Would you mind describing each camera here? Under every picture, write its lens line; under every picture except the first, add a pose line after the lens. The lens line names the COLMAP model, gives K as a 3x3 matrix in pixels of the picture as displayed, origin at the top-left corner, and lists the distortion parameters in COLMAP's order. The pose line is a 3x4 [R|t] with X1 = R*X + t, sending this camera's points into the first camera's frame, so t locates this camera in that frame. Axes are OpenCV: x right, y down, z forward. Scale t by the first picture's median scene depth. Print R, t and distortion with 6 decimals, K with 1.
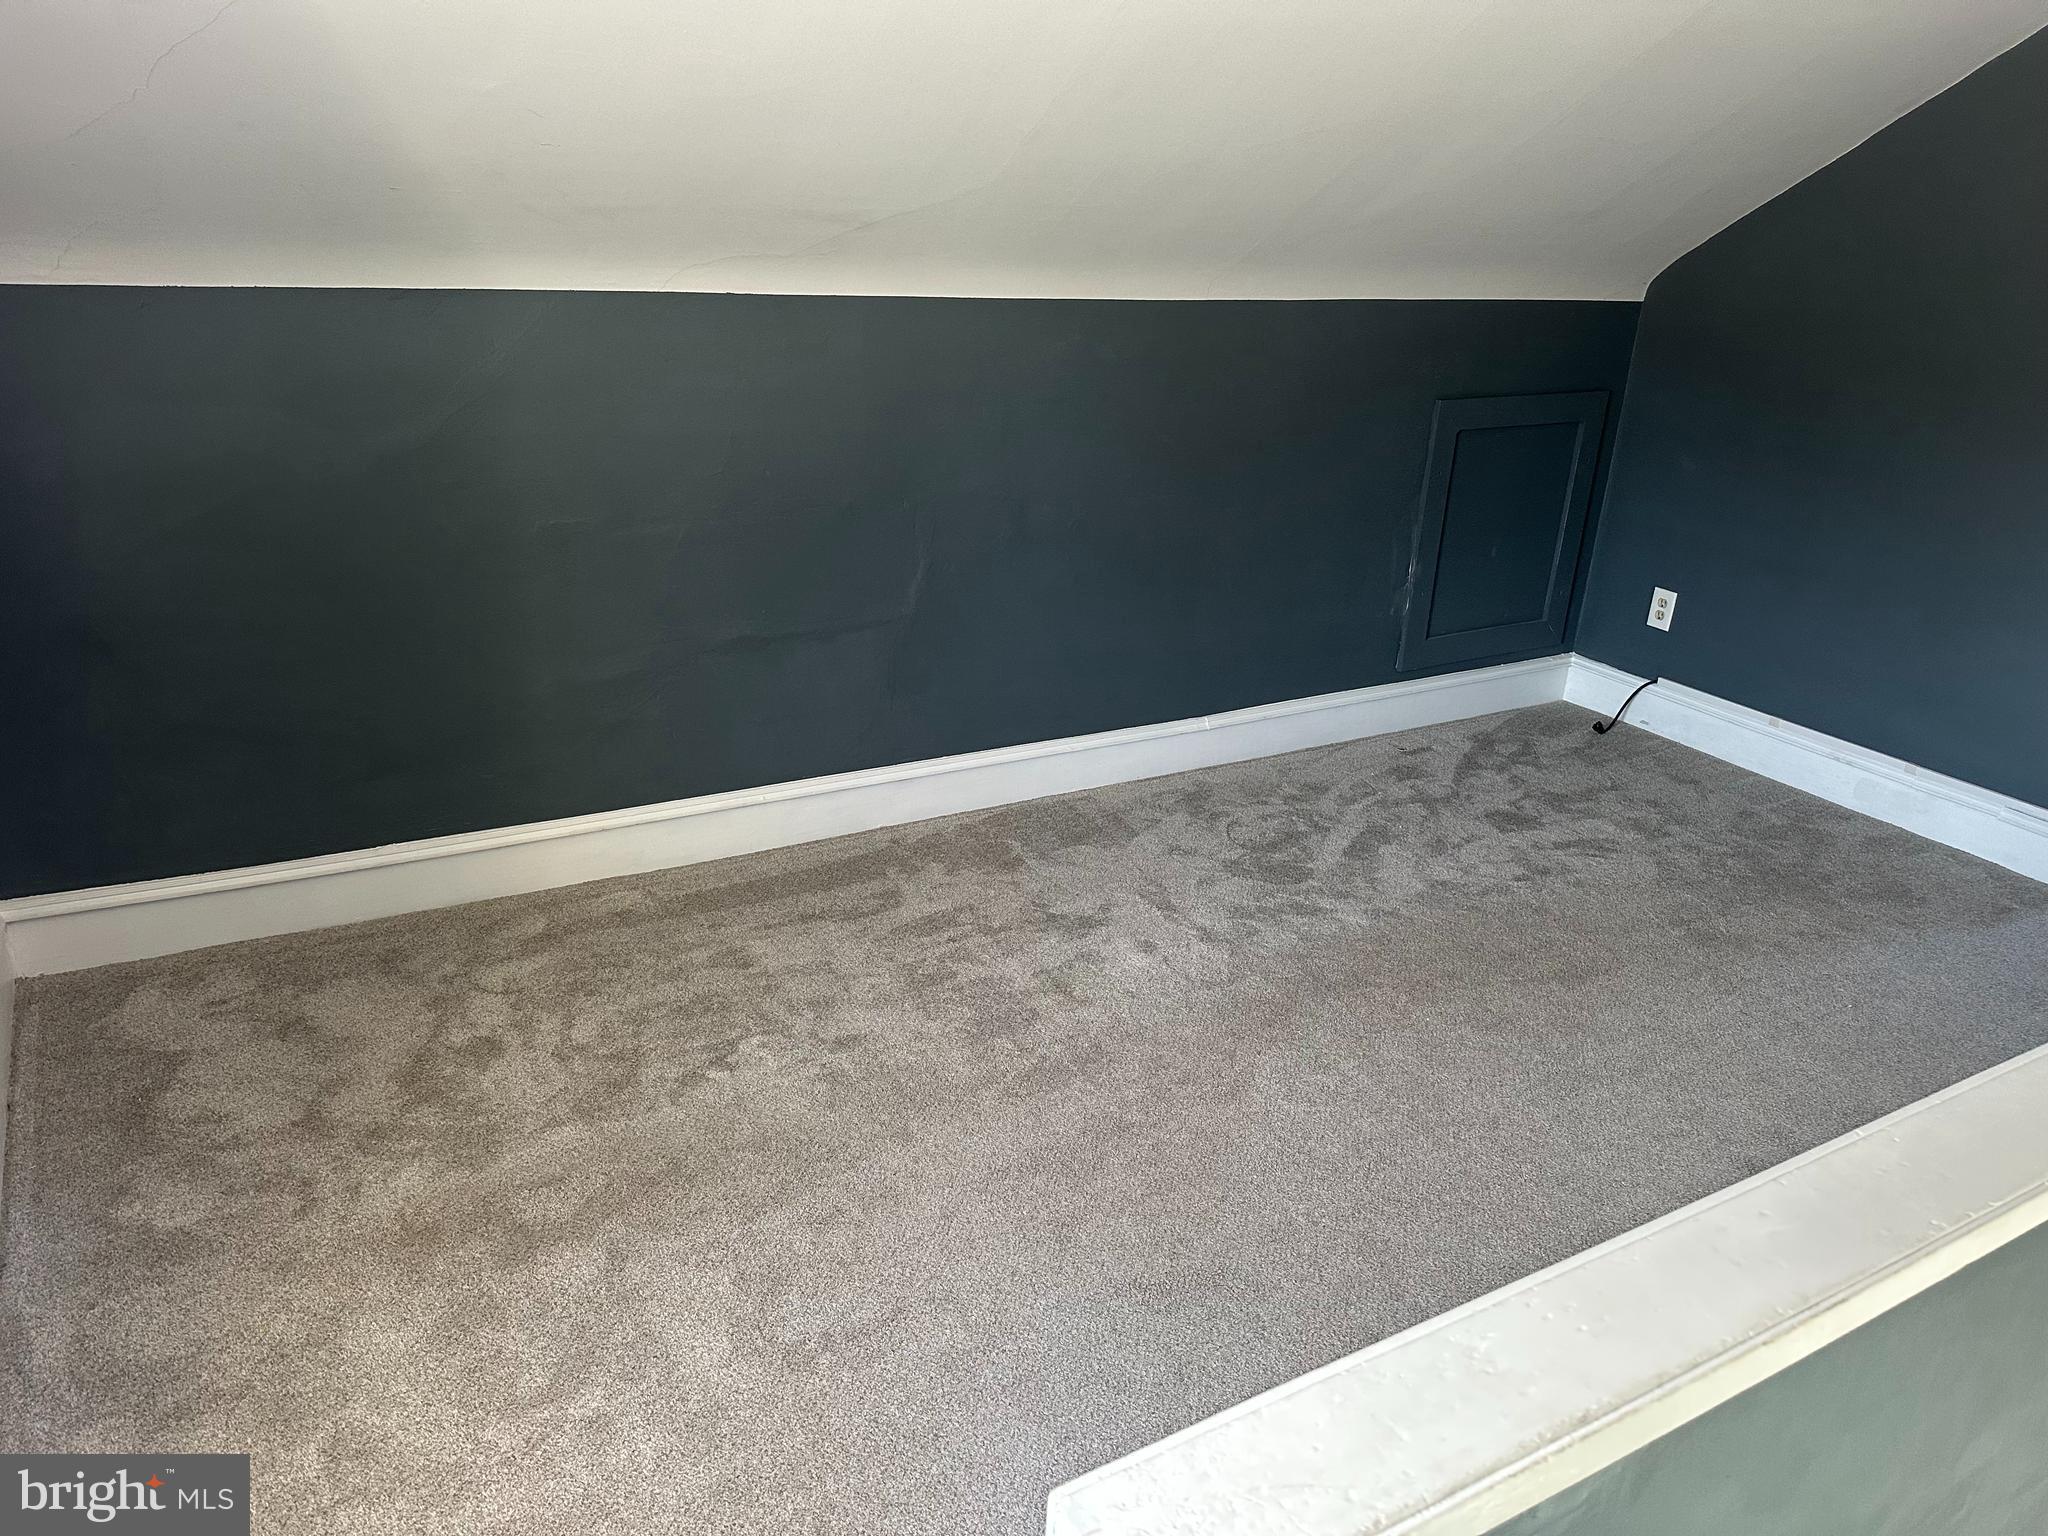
lens RADIAL K [[1430.8, 0, 1011.5], [0, 1430.8, 781.0], [0, 0, 1]] dist [0.026052, -0.024069]
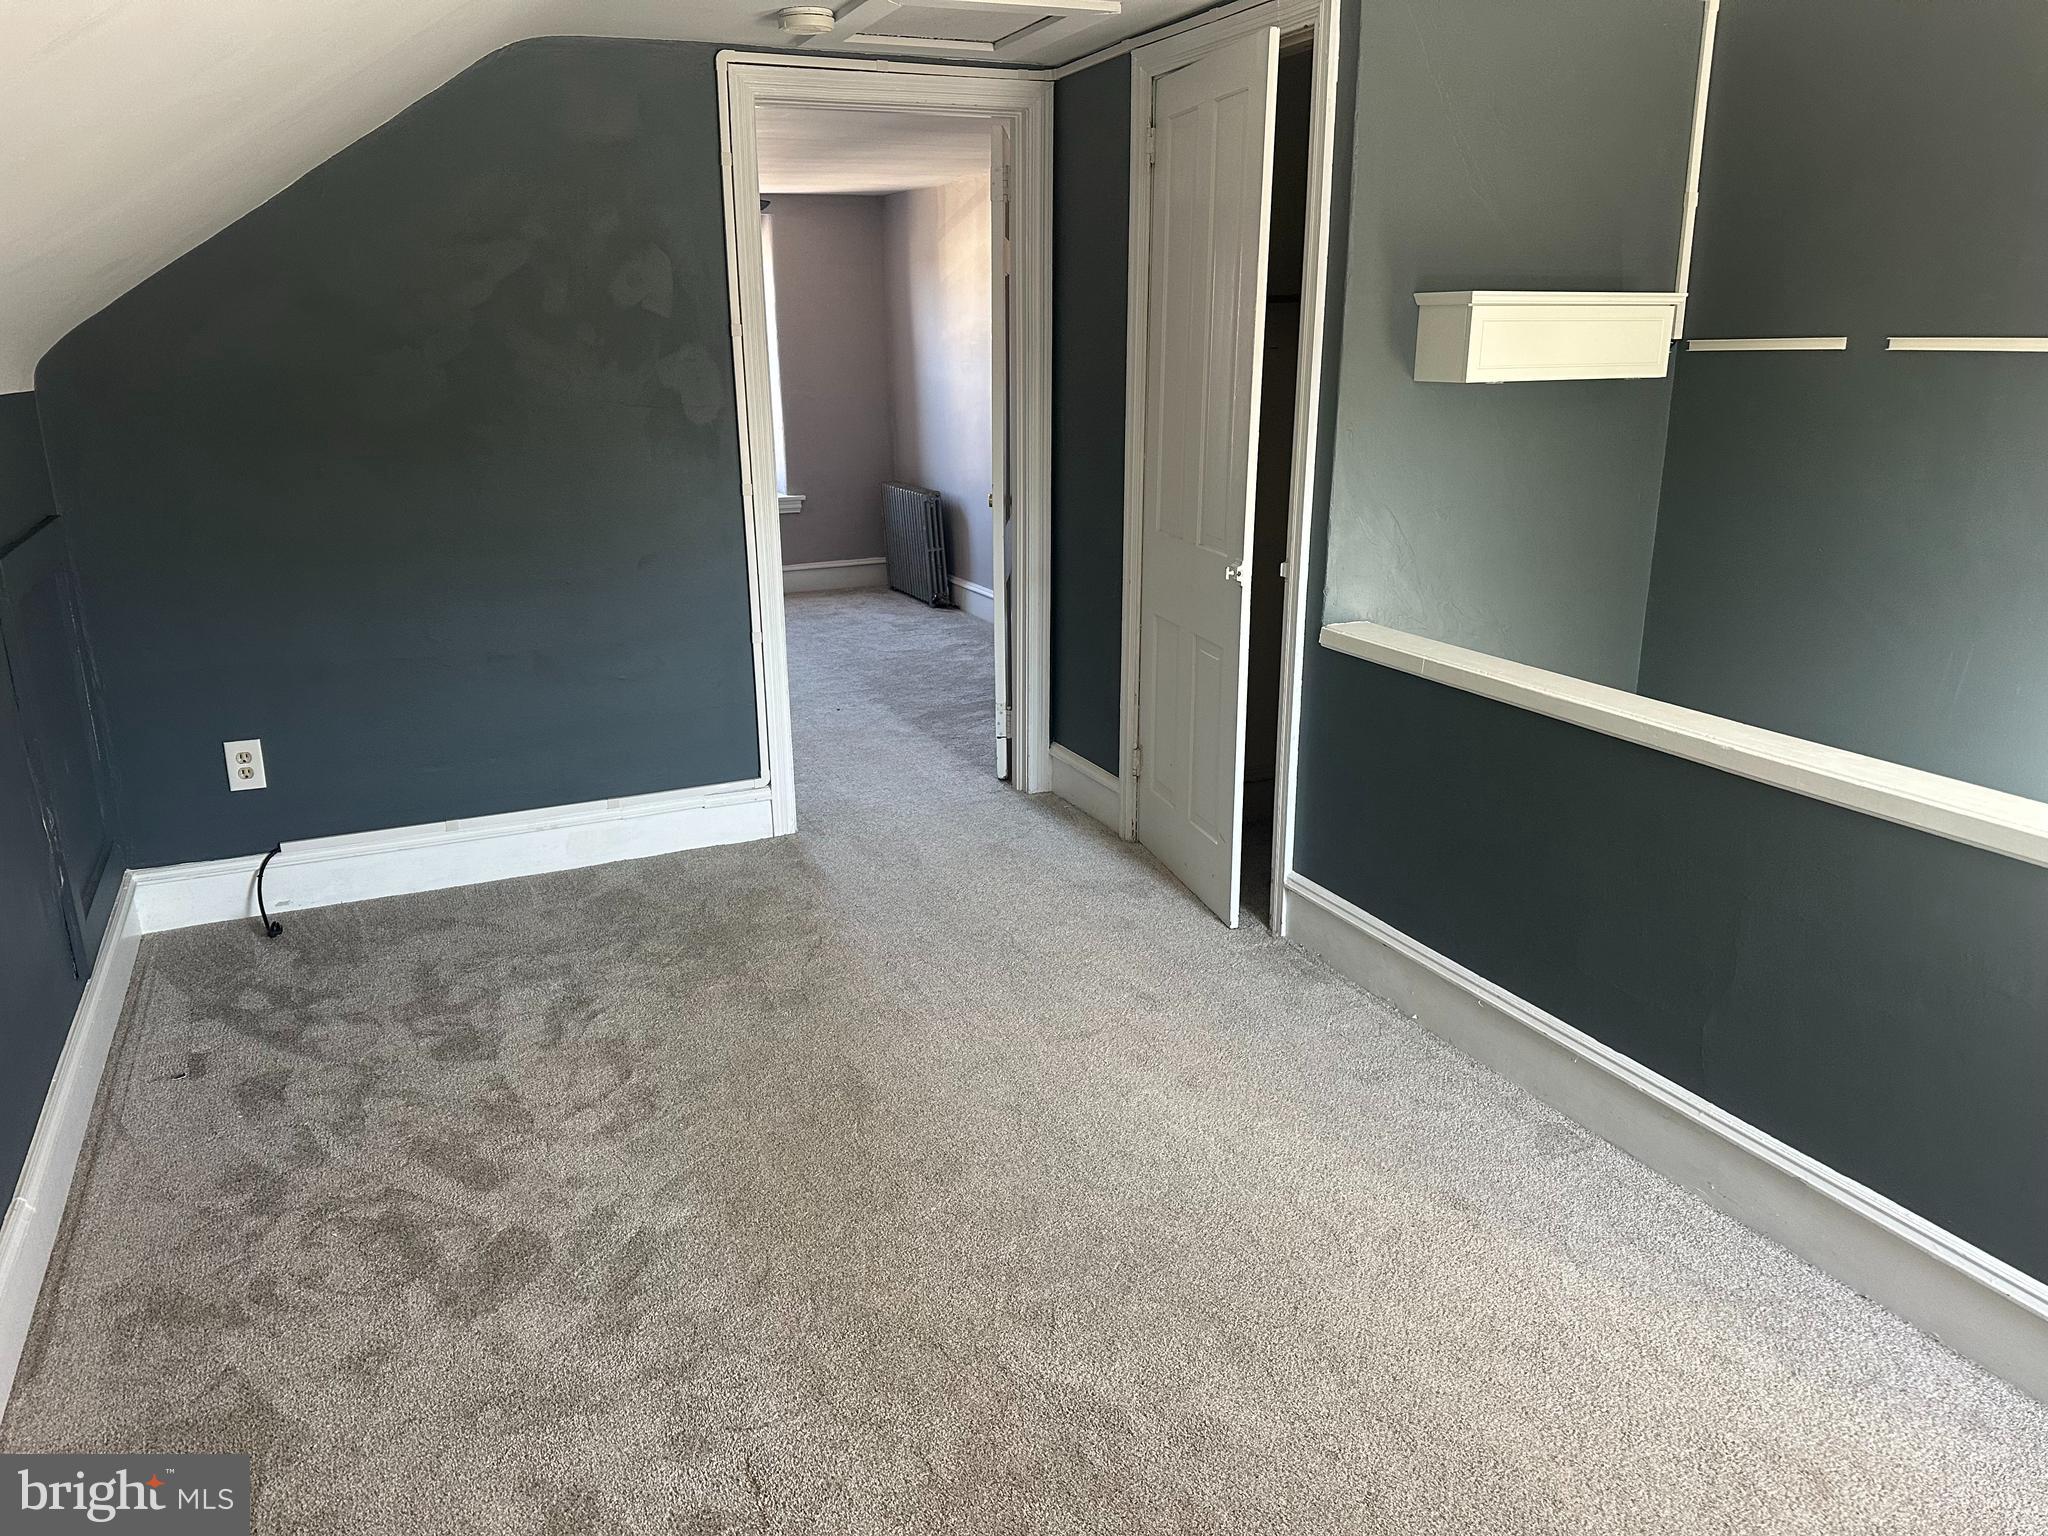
lens RADIAL K [[1430.8, 0, 1014.8], [0, 1430.8, 770.0], [0, 0, 1]] dist [0.026052, -0.024069]
pose [[0.091363, -0.325234, 0.941210, -0.266120], [0.396825, 0.878767, 0.265138, -0.172136], [-0.913336, 0.349272, 0.209348, 0.494744]]
